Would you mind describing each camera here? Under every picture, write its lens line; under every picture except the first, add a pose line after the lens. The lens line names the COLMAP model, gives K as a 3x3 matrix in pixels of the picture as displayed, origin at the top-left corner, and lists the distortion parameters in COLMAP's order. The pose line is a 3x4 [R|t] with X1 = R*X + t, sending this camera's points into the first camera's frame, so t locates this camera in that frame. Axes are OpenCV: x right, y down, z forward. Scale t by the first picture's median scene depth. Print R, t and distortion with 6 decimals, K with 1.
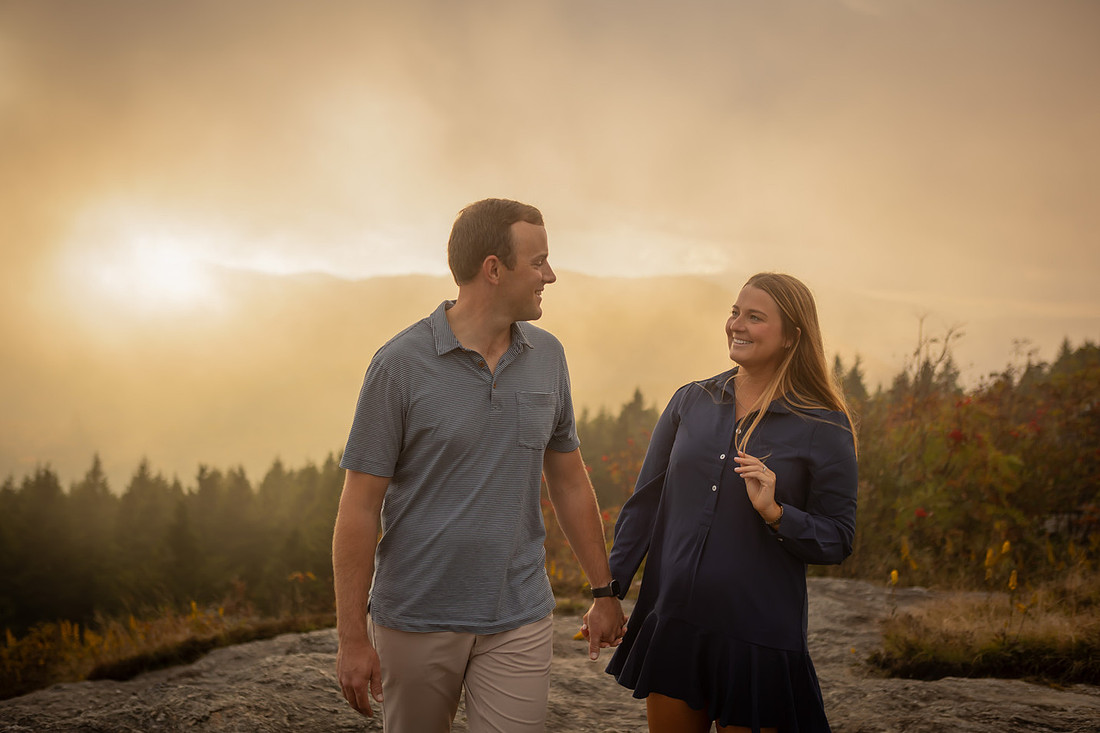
lens RADIAL K [[1331.8, 0, 550.3], [0, 1331.8, 370.5], [0, 0, 1]] dist [-0.018519, 0.060107]
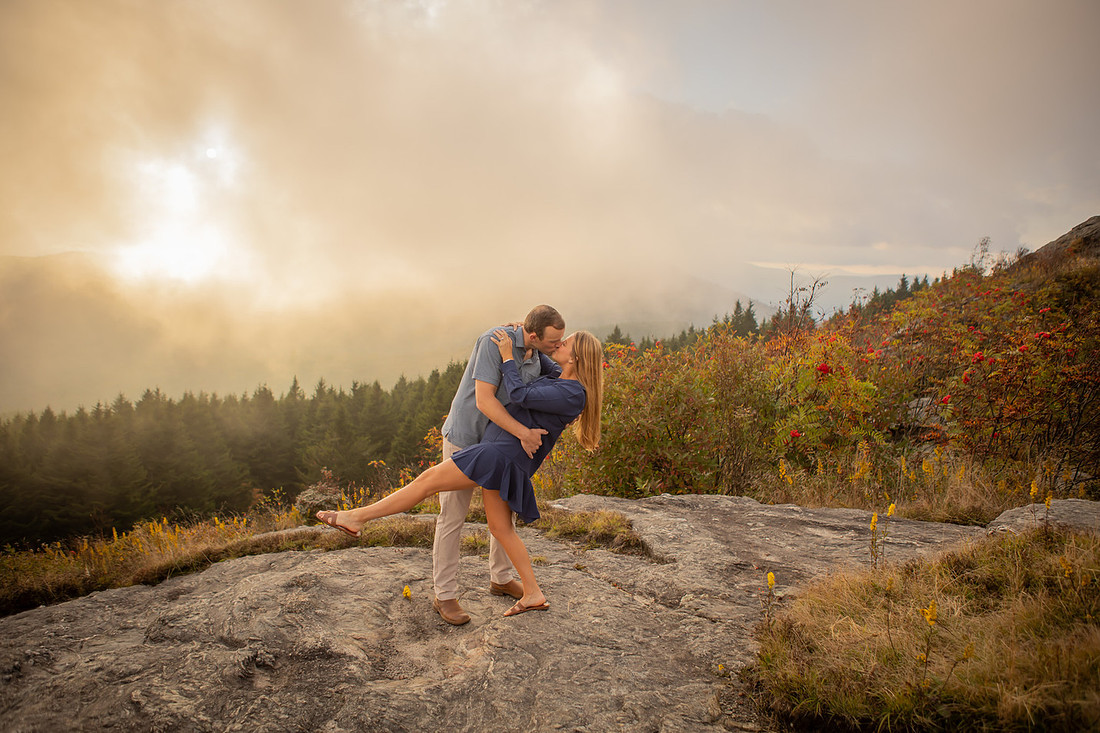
lens RADIAL K [[786.8, 0, 548.2], [0, 786.8, 364.8], [0, 0, 1]] dist [-0.108817, 0.095369]
pose [[0.999021, -0.032994, -0.029484, 0.079836], [0.034734, 0.997558, 0.060593, -0.005279], [0.027413, -0.061558, 0.997727, 0.300648]]
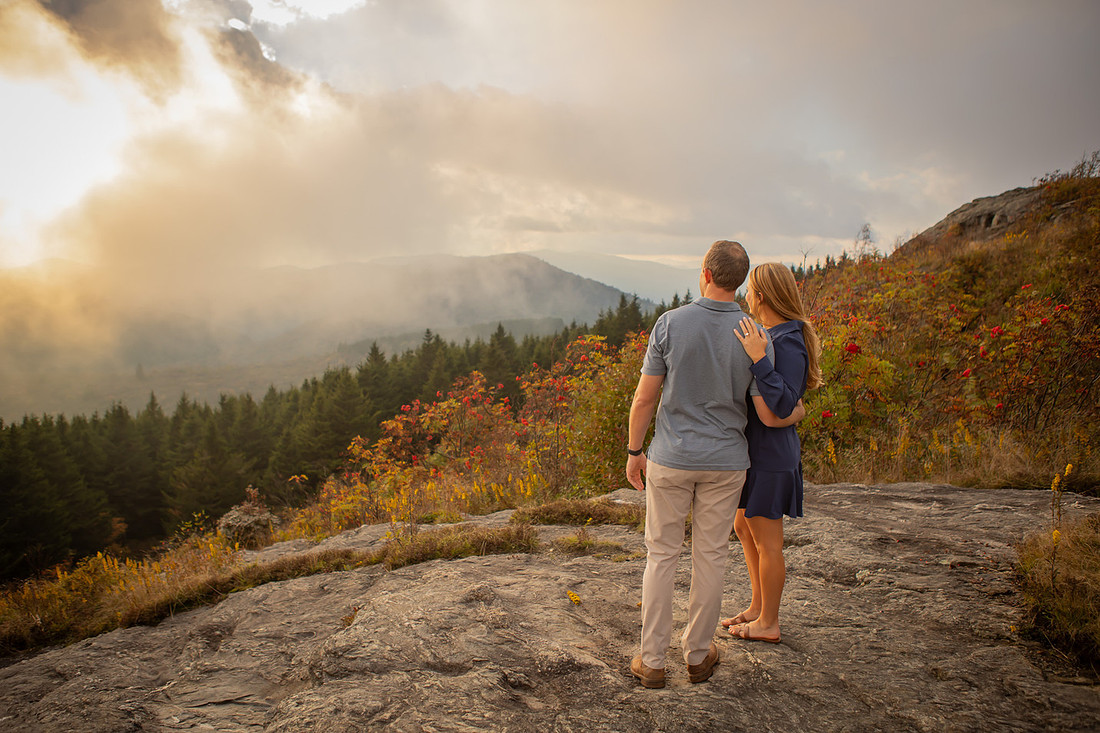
lens RADIAL K [[815.5, 0, 548.7], [0, 815.5, 366.4], [0, 0, 1]] dist [-0.106818, 0.083108]
pose [[0.988592, -0.076529, 0.129727, -0.064510], [0.067849, 0.995232, 0.070068, -0.004788], [-0.134470, -0.060467, 0.989071, 0.315797]]
